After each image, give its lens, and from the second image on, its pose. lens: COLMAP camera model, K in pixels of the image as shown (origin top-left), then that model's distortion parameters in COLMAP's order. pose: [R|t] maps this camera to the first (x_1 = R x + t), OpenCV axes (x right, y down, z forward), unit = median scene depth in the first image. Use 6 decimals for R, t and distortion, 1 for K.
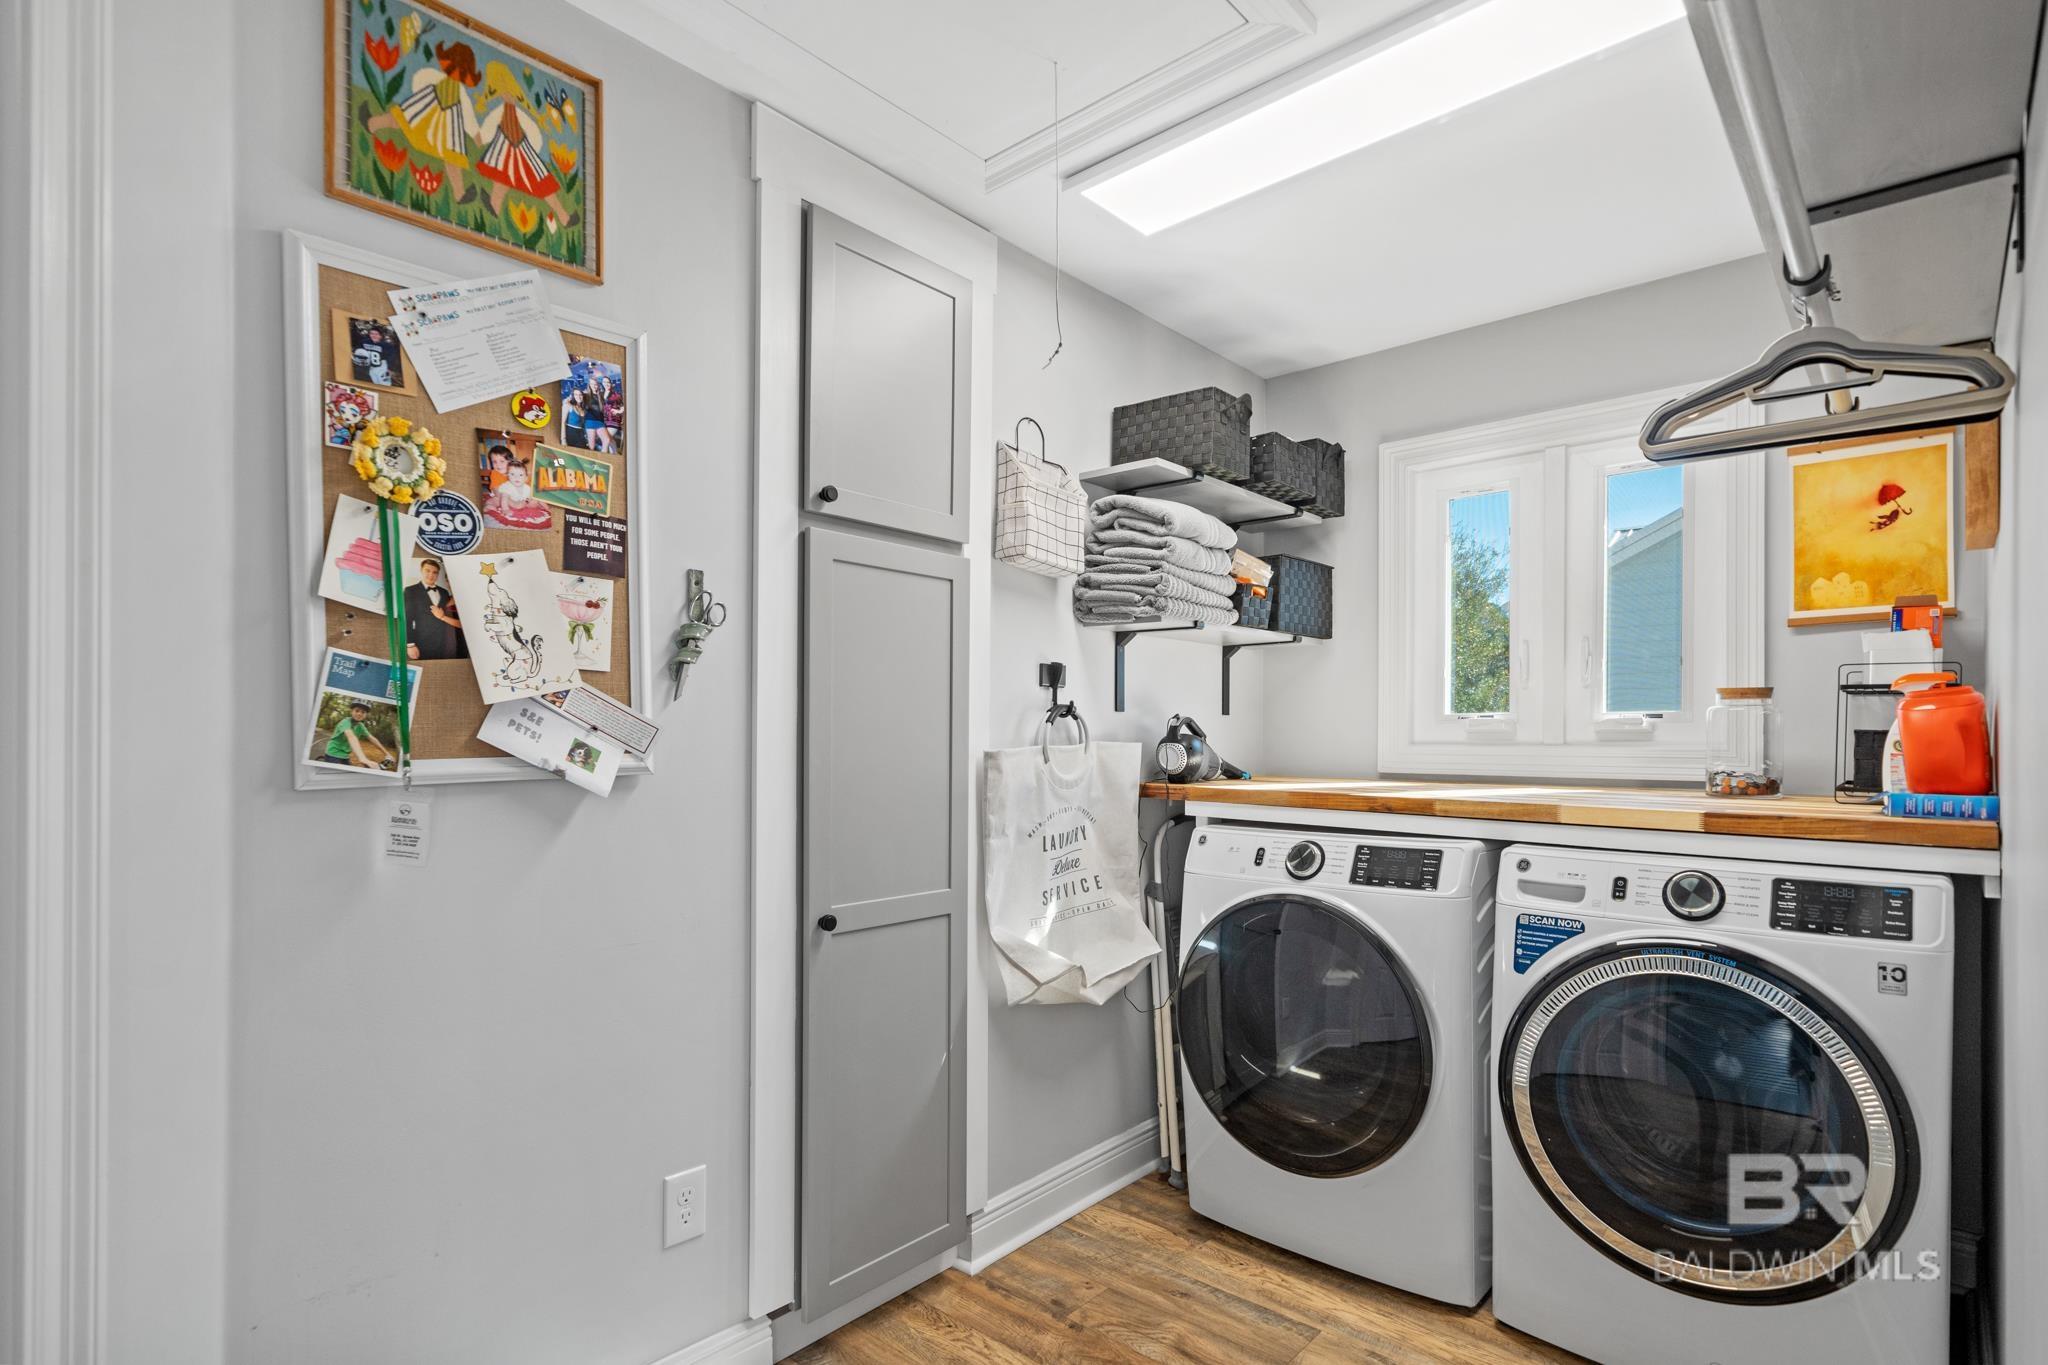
lens RADIAL K [[1003.2, 0, 1024.7], [0, 1003.2, 696.3], [0, 0, 1]] dist [-0.000515, -0.000148]
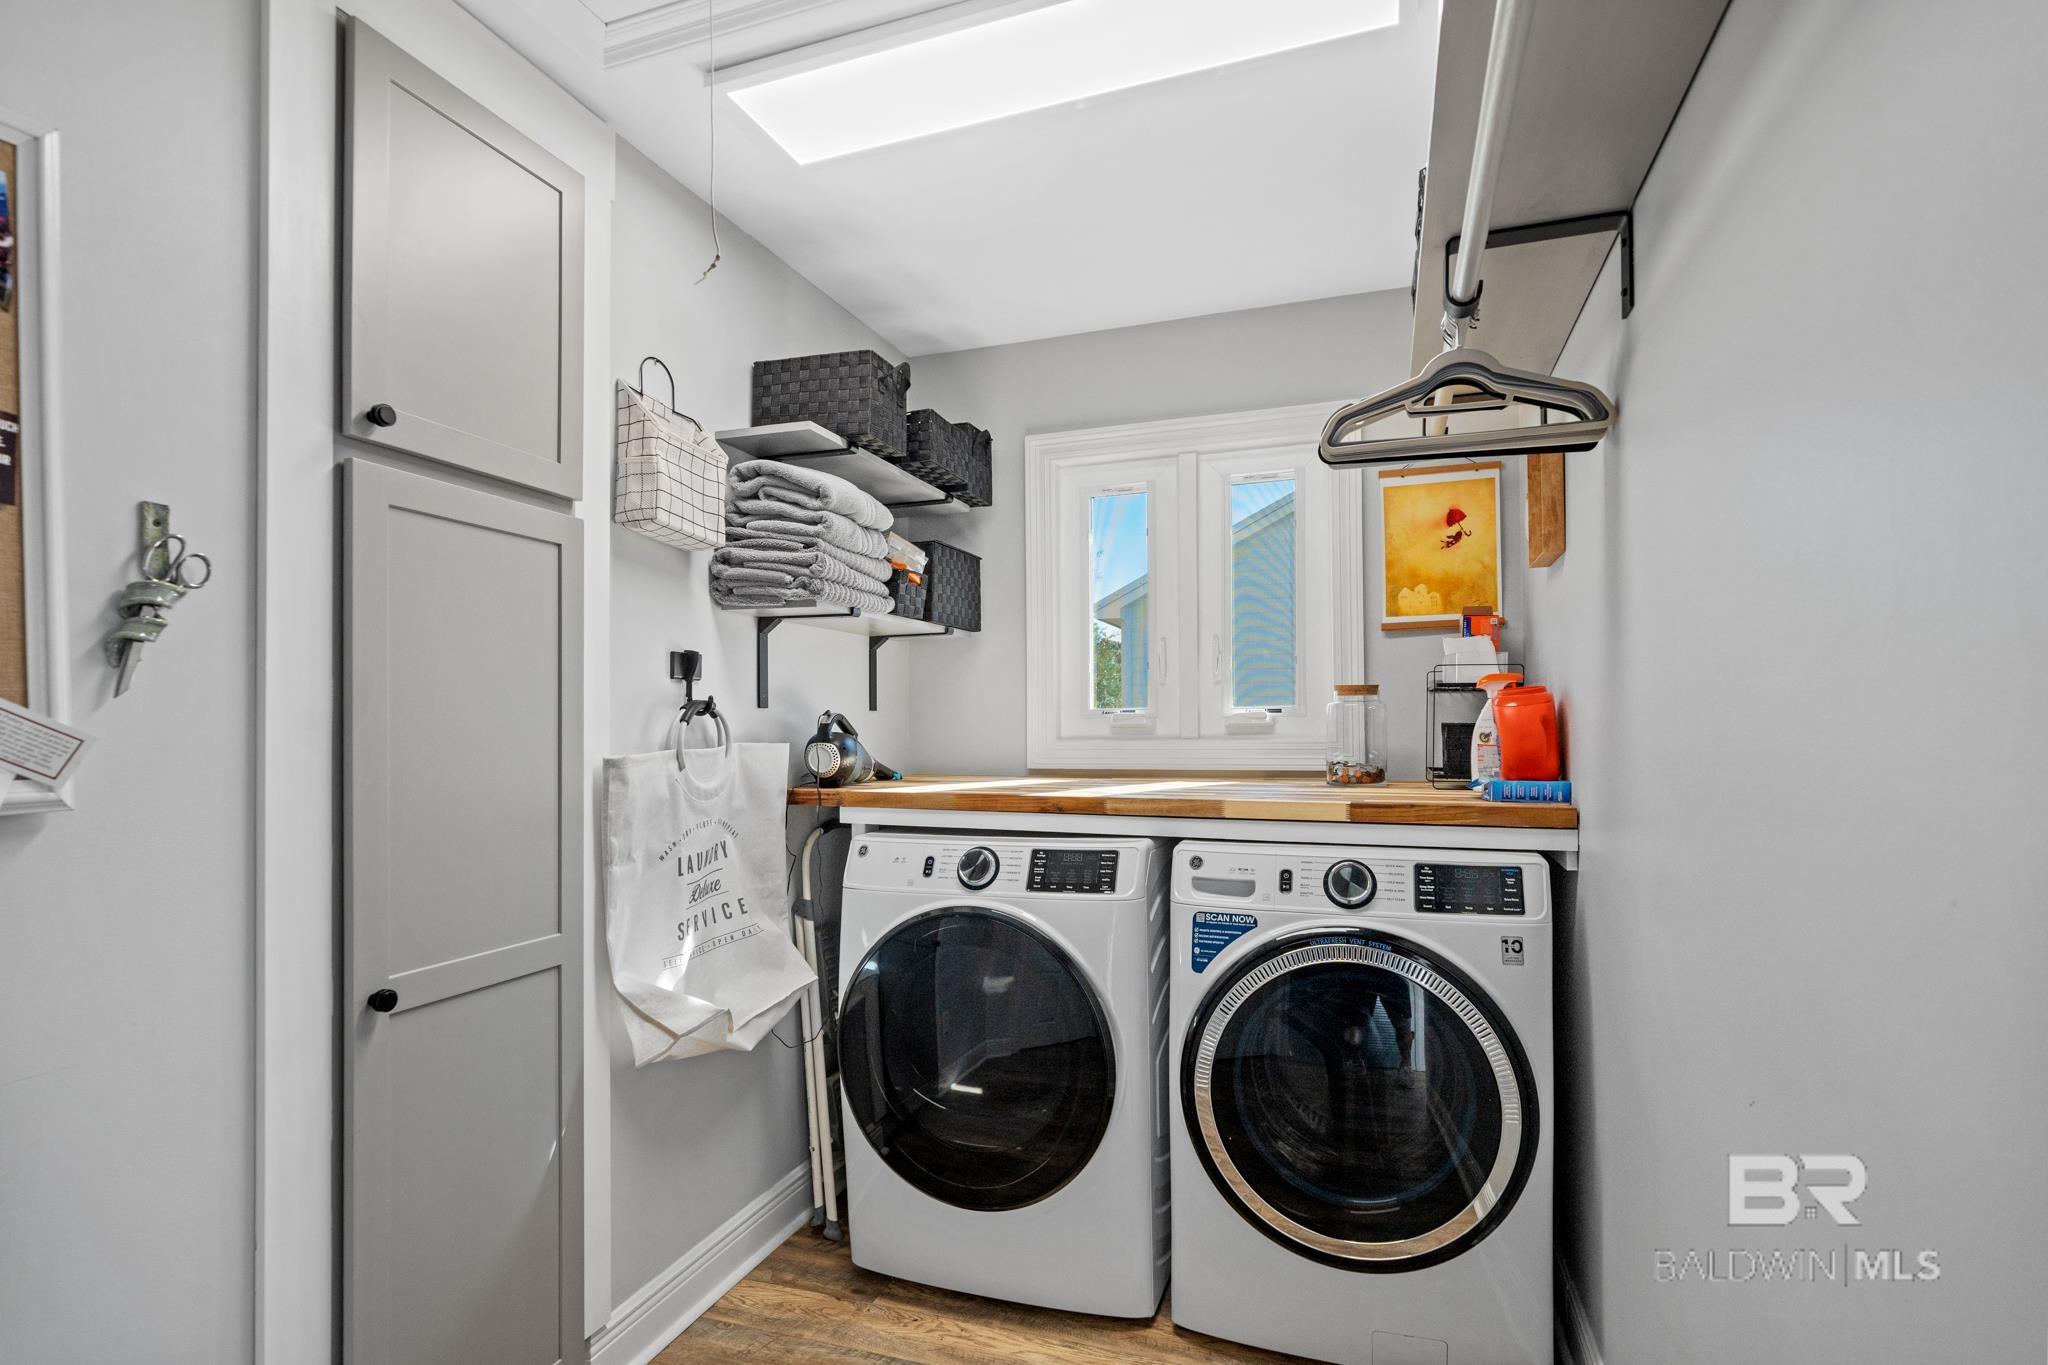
lens RADIAL K [[1003.2, 0, 1021.2], [0, 1003.2, 699.3], [0, 0, 1]] dist [-0.000515, -0.000148]
pose [[0.925524, -0.000013, 0.378689, -0.035797], [-0.004133, 0.999940, 0.010138, -0.002729], [-0.378667, -0.010948, 0.925468, 0.124737]]
